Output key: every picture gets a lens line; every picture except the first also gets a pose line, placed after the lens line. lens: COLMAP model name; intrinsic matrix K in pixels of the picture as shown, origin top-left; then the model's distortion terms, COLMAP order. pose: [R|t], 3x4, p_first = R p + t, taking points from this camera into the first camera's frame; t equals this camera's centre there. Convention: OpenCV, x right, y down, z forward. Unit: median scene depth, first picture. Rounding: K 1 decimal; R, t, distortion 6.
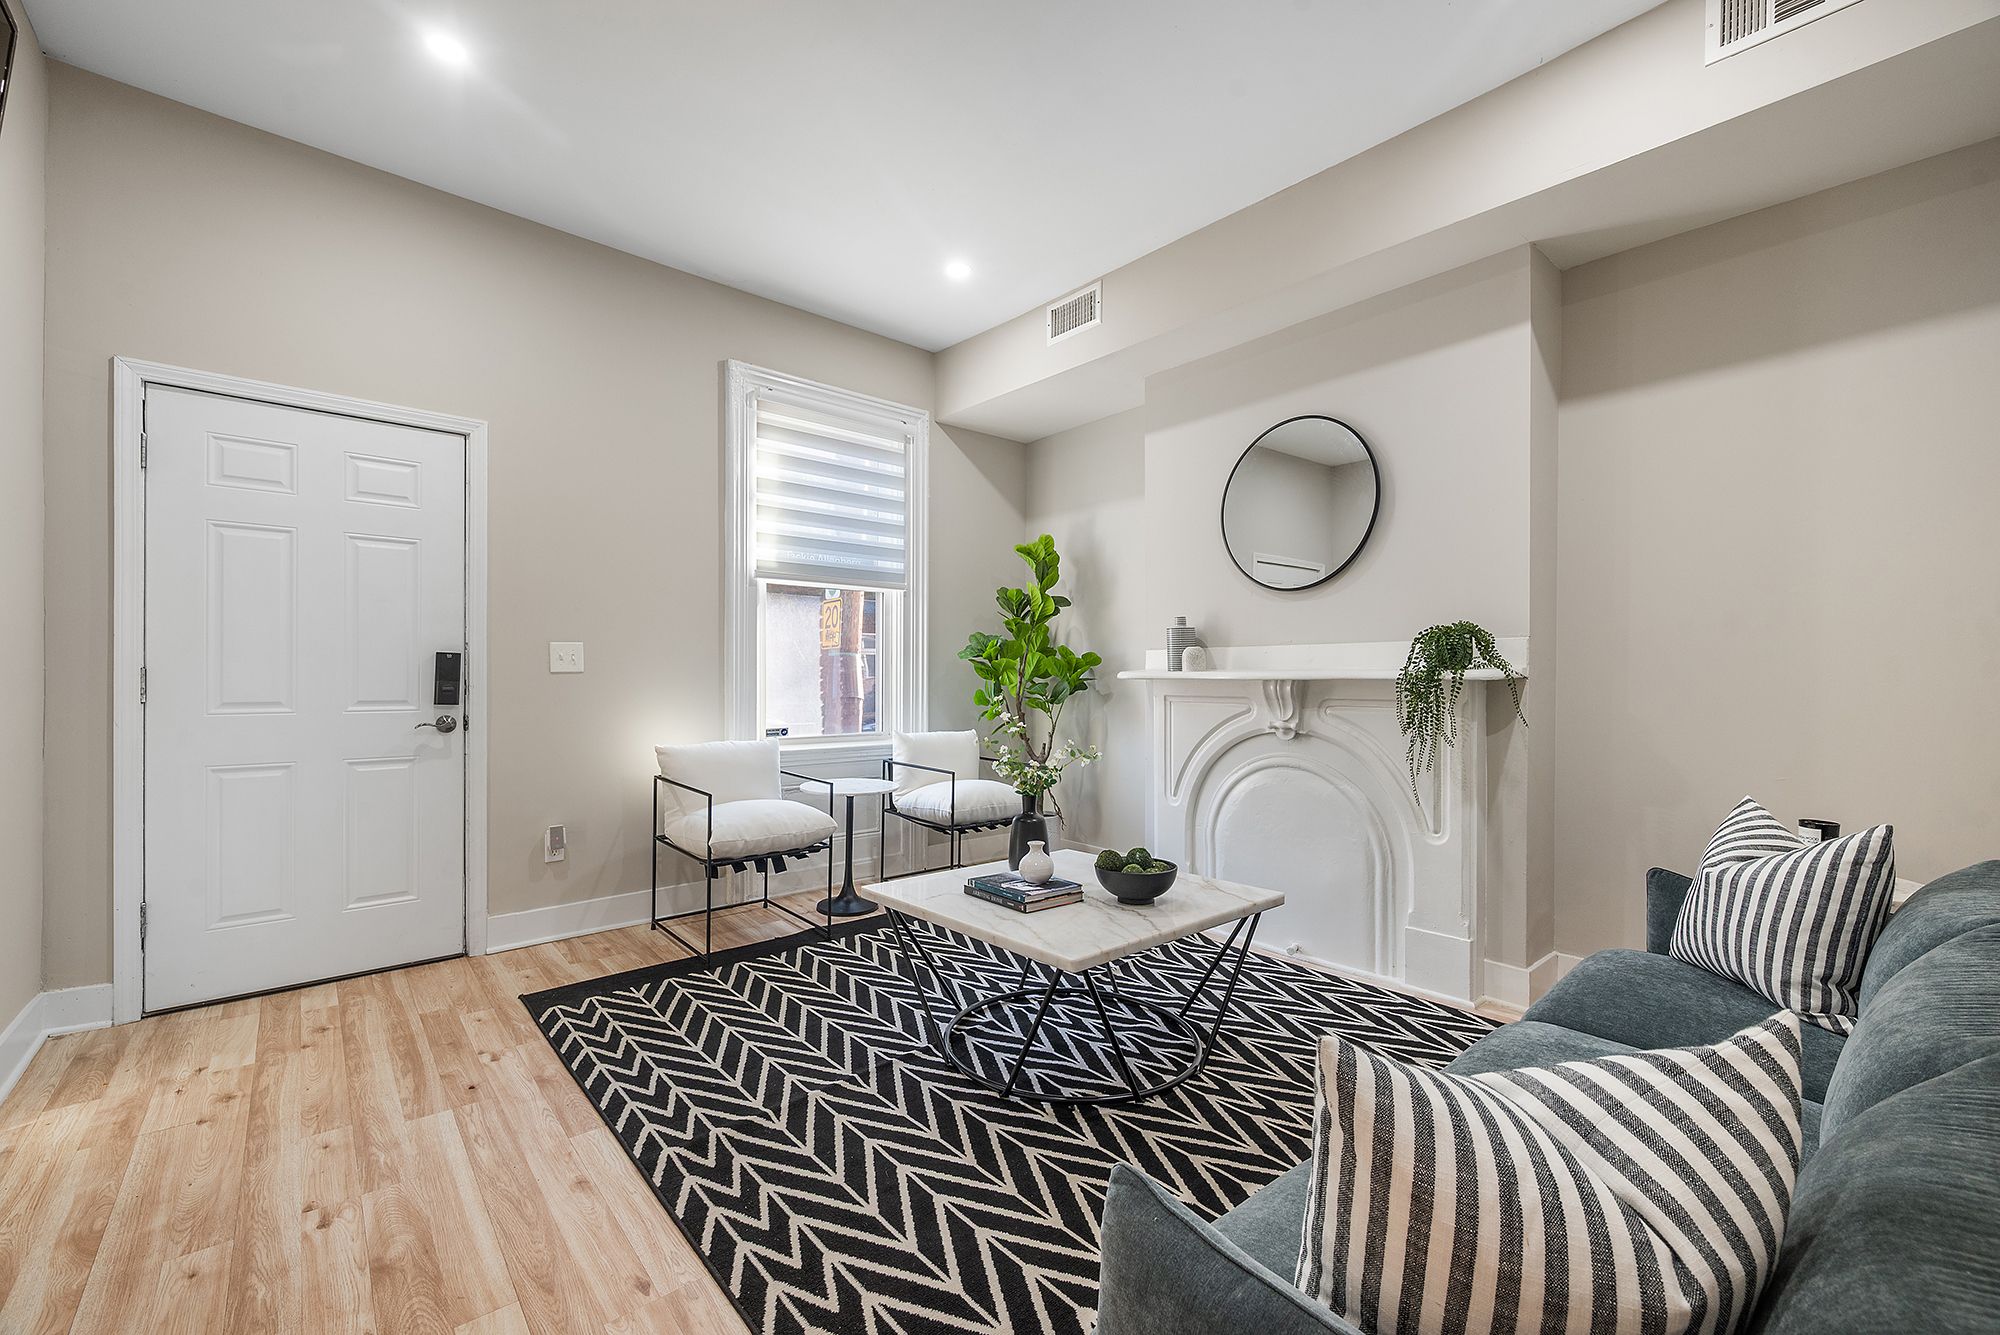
lens RADIAL K [[800.8, 0, 1002.2], [0, 800.8, 676.9], [0, 0, 1]] dist [0.000587, 0.000126]
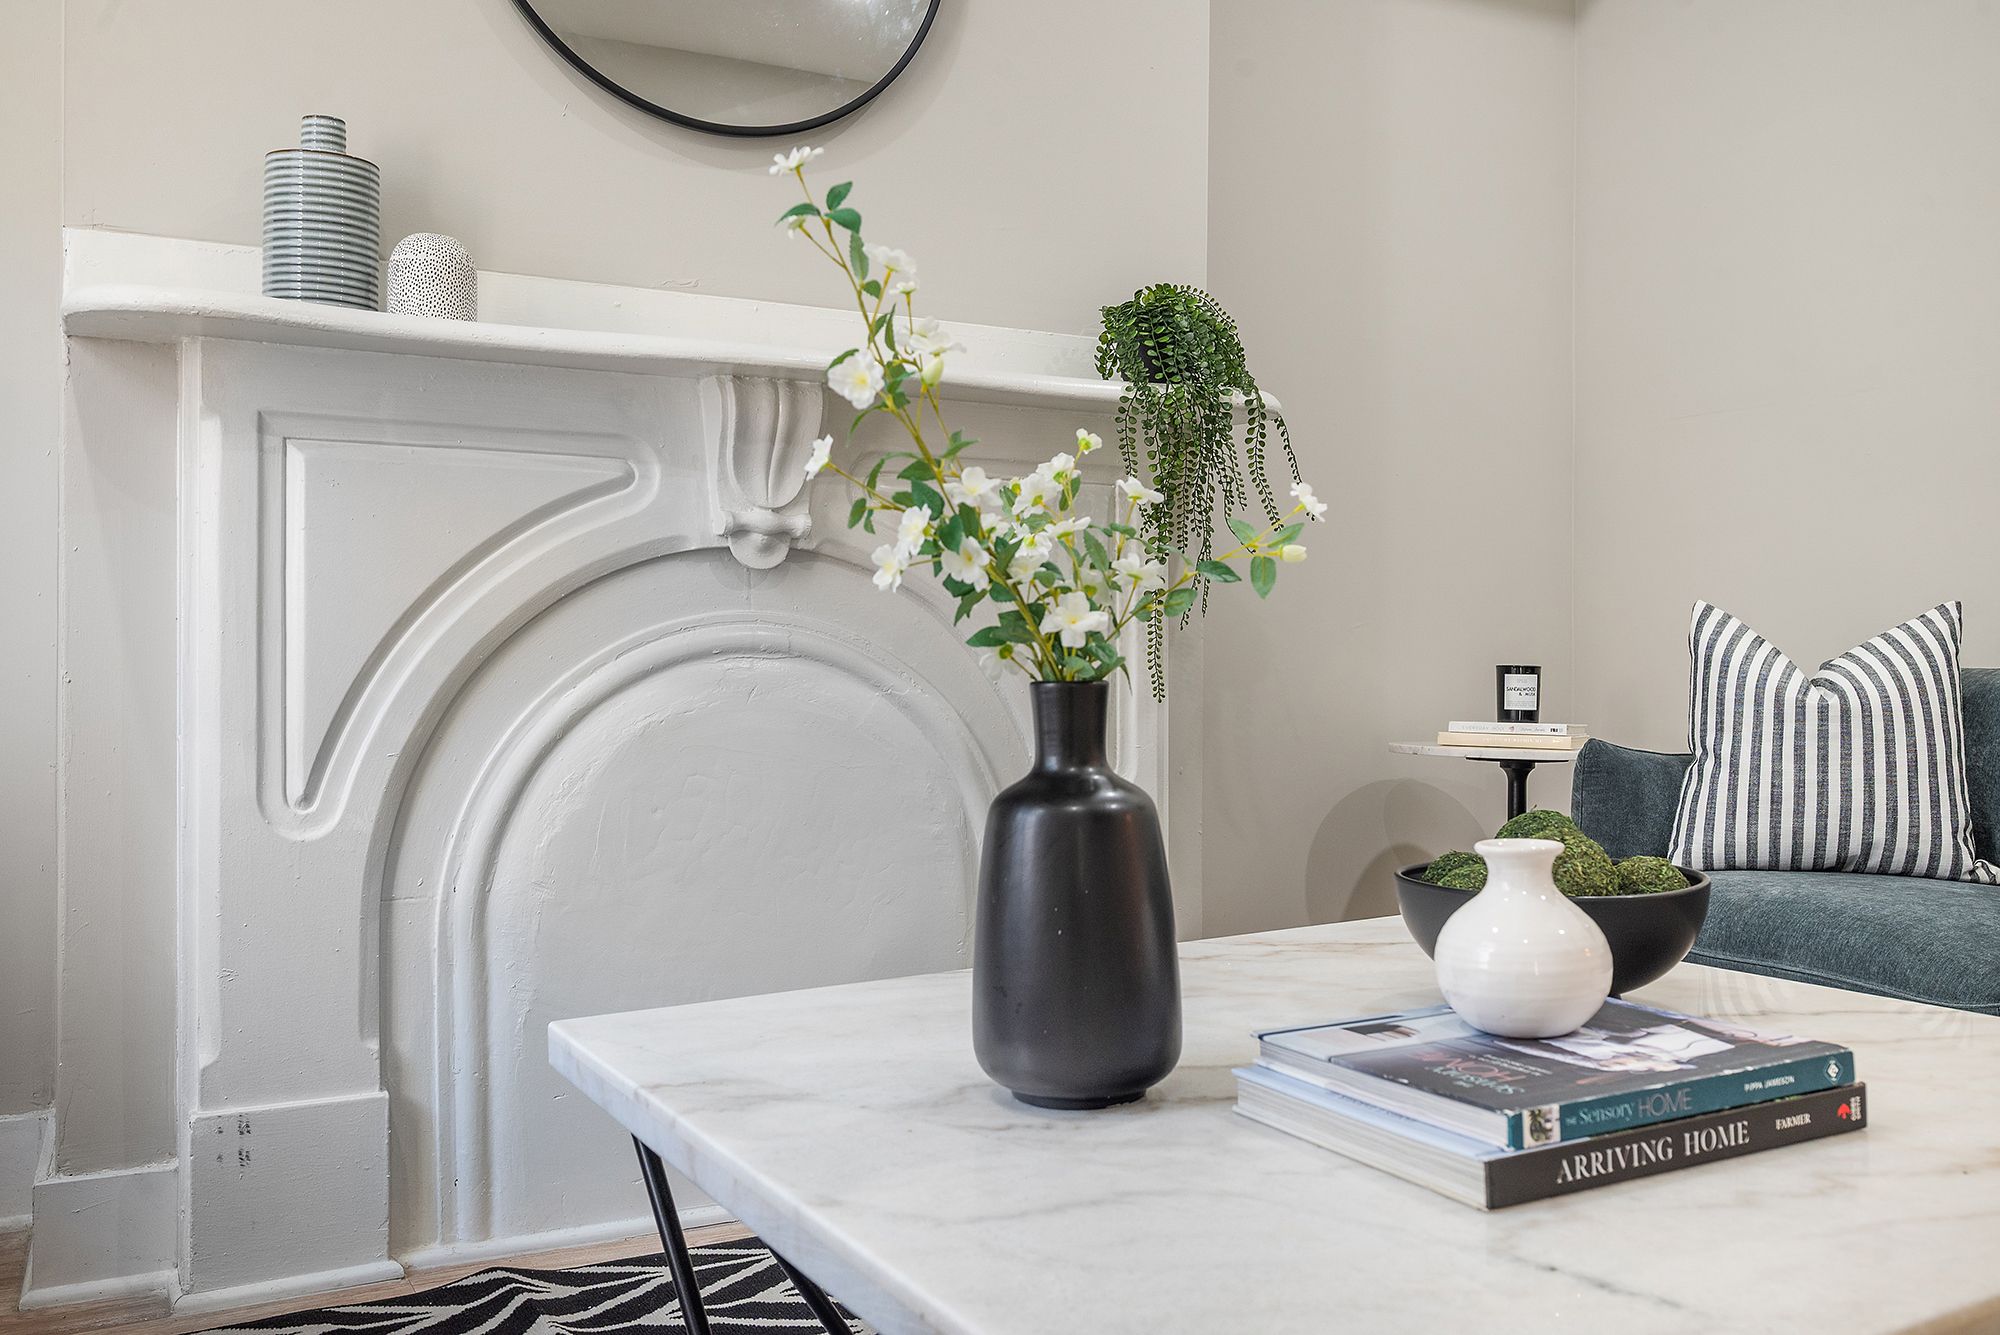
lens RADIAL K [[1589.4, 0, 1025.9], [0, 1589.4, 665.2], [0, 0, 1]] dist [-0.003409, -0.000262]
pose [[0.201885, 0.013354, 0.979318, -0.275640], [-0.003122, 0.999911, -0.012991, 0.129881], [-0.979404, -0.000435, 0.201909, 0.777553]]
